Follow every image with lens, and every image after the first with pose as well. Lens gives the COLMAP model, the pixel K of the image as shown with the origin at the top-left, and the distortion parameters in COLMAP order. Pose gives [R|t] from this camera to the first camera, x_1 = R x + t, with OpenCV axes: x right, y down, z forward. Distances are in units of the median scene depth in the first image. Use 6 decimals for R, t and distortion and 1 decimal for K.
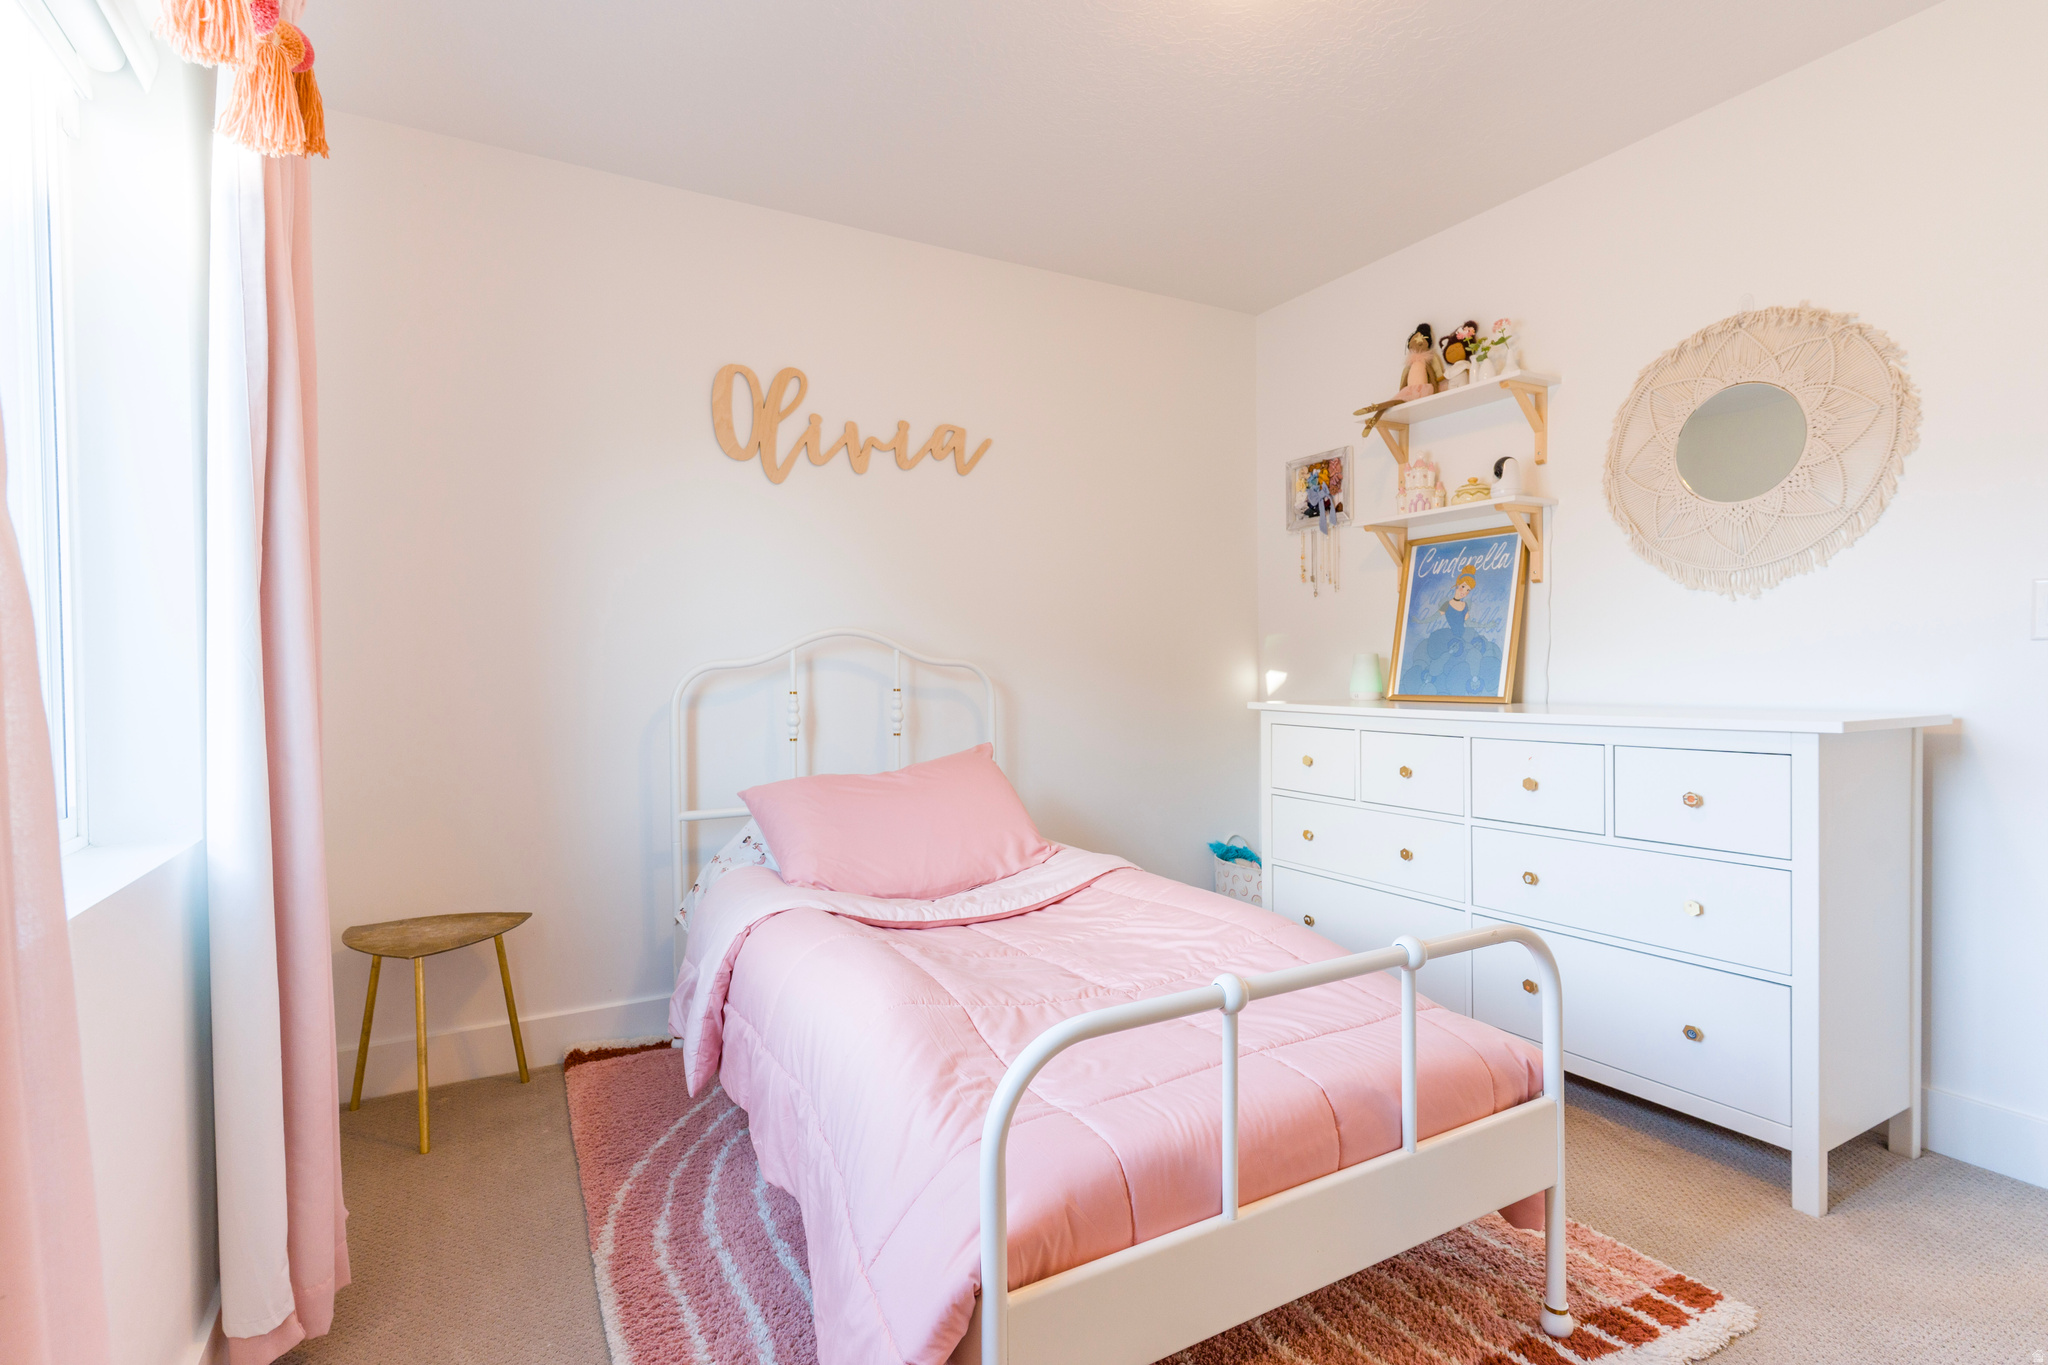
lens RADIAL K [[982.2, 0, 1025.9], [0, 982.2, 681.1], [0, 0, 1]] dist [0.003445, -0.001037]
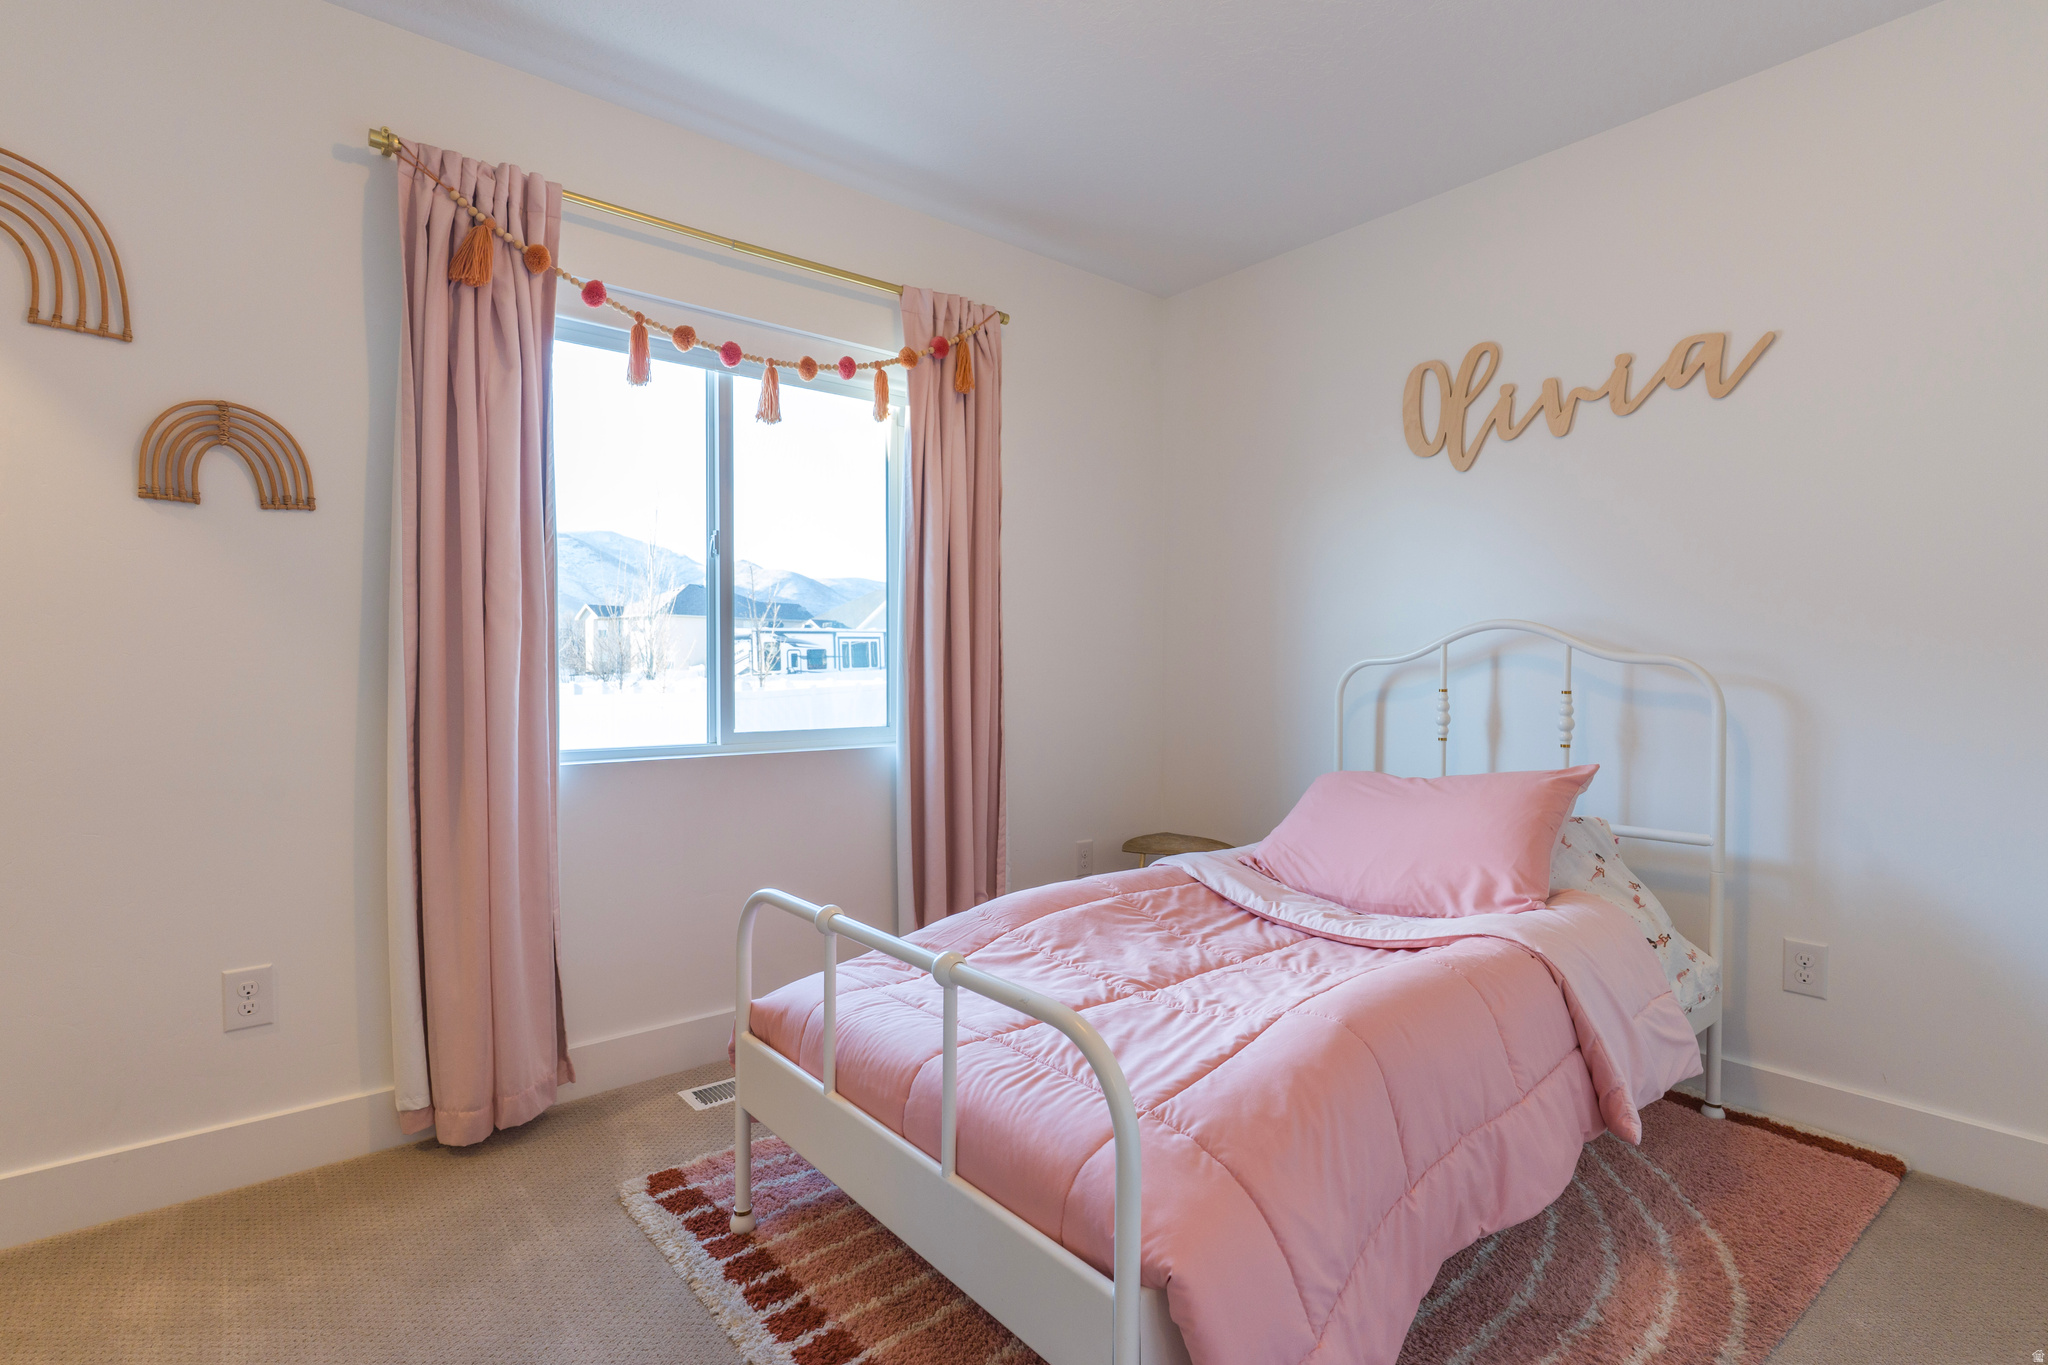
lens RADIAL K [[982.2, 0, 1028.7], [0, 982.2, 680.8], [0, 0, 1]] dist [0.003445, -0.001037]
pose [[0.180784, 0.027416, -0.983141, 0.603304], [-0.017201, 0.999547, 0.024711, -0.013340], [0.983372, 0.012444, 0.181174, 0.405674]]
